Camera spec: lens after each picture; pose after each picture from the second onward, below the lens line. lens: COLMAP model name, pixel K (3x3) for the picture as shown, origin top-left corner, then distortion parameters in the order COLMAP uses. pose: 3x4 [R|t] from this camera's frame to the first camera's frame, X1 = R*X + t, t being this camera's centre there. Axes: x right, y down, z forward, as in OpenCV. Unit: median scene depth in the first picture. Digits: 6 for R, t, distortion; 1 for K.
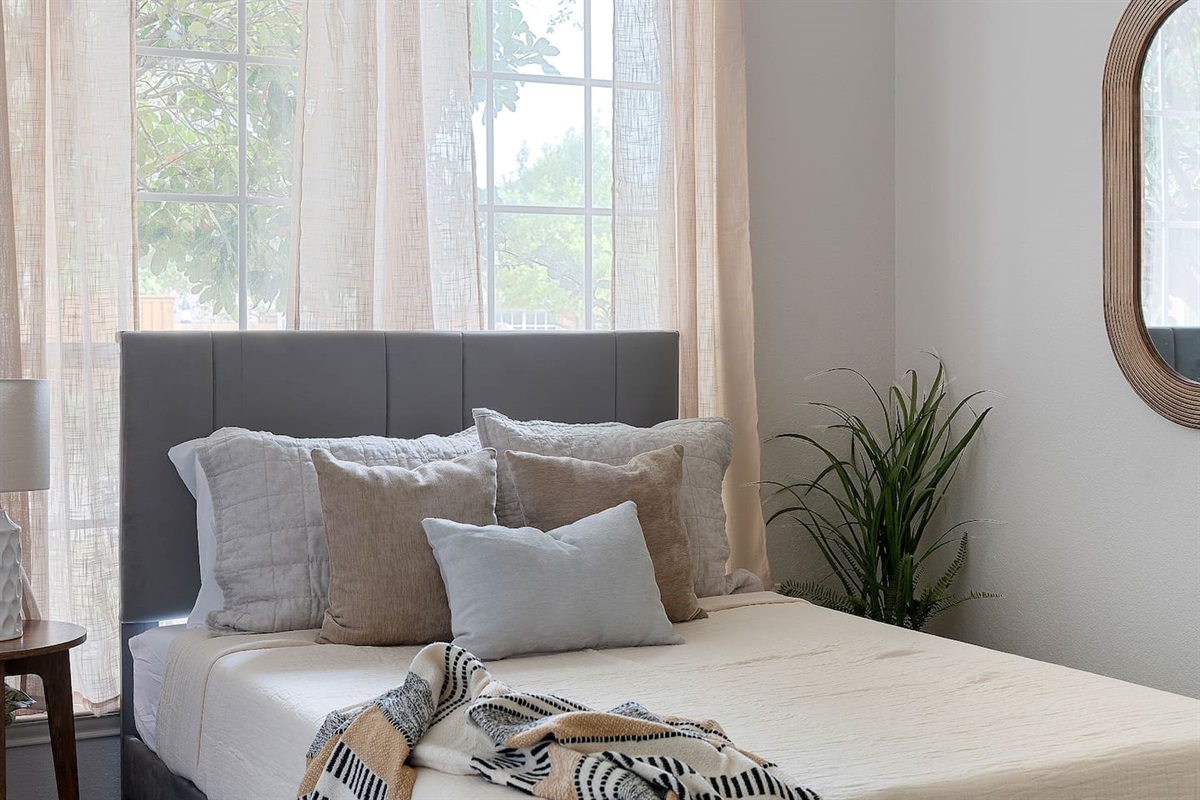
lens RADIAL K [[1134.4, 0, 548.6], [0, 1134.4, 383.8], [0, 0, 1]] dist [0.010207, 0.009508]
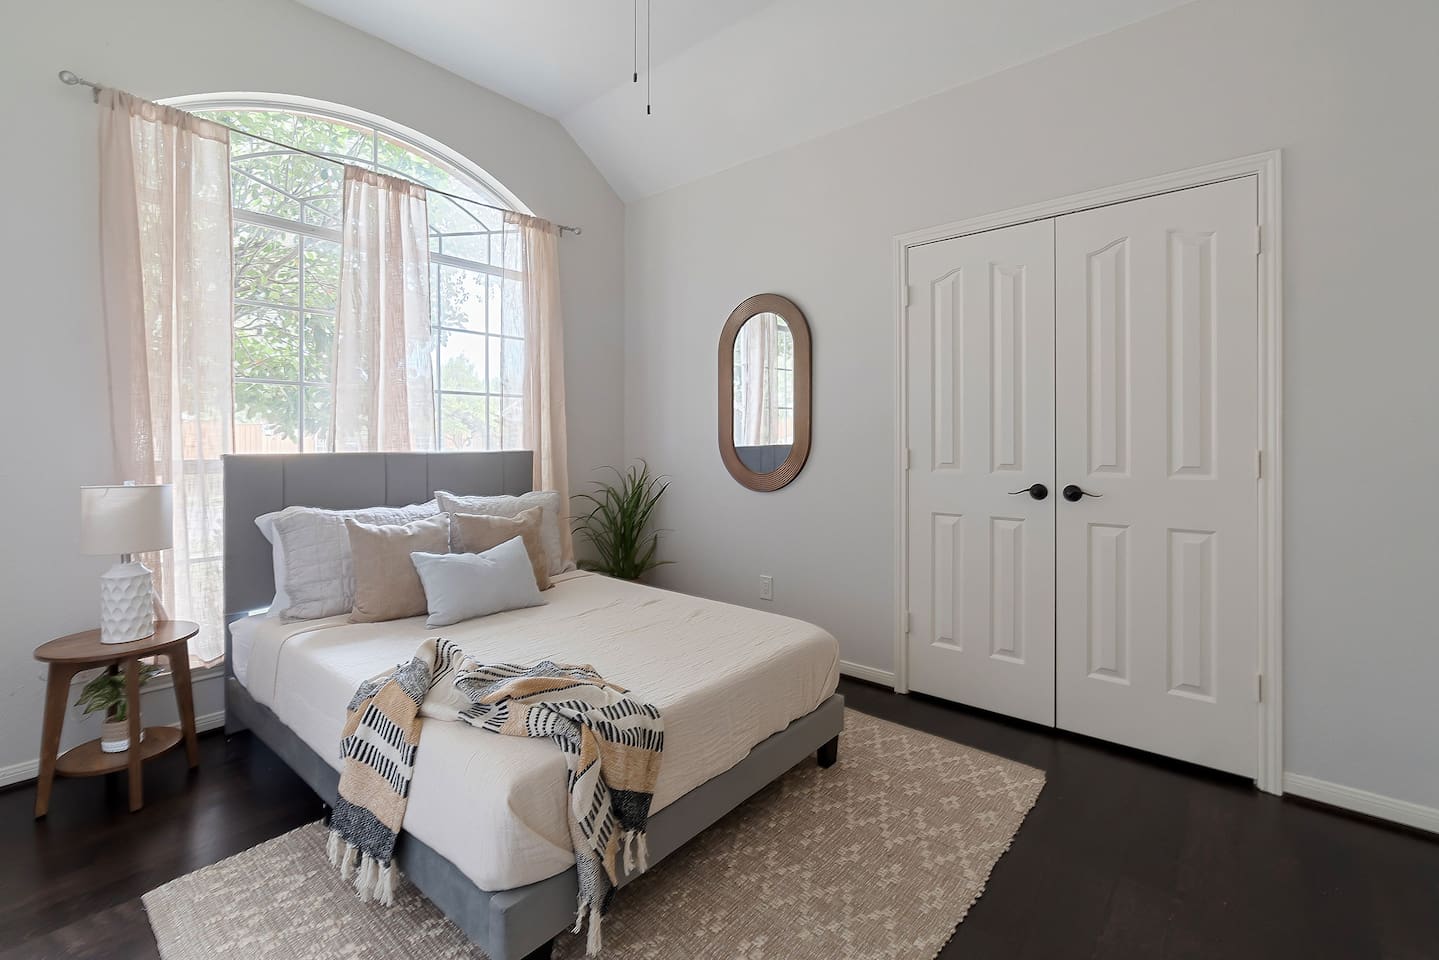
lens RADIAL K [[619.9, 0, 712.7], [0, 619.9, 472.9], [0, 0, 1]] dist [-0.002684, 0.000503]
pose [[0.949485, -0.011391, 0.313605, 0.050683], [0.022145, 0.999282, -0.030752, 0.030126], [-0.313029, 0.036143, 0.949056, -0.169974]]
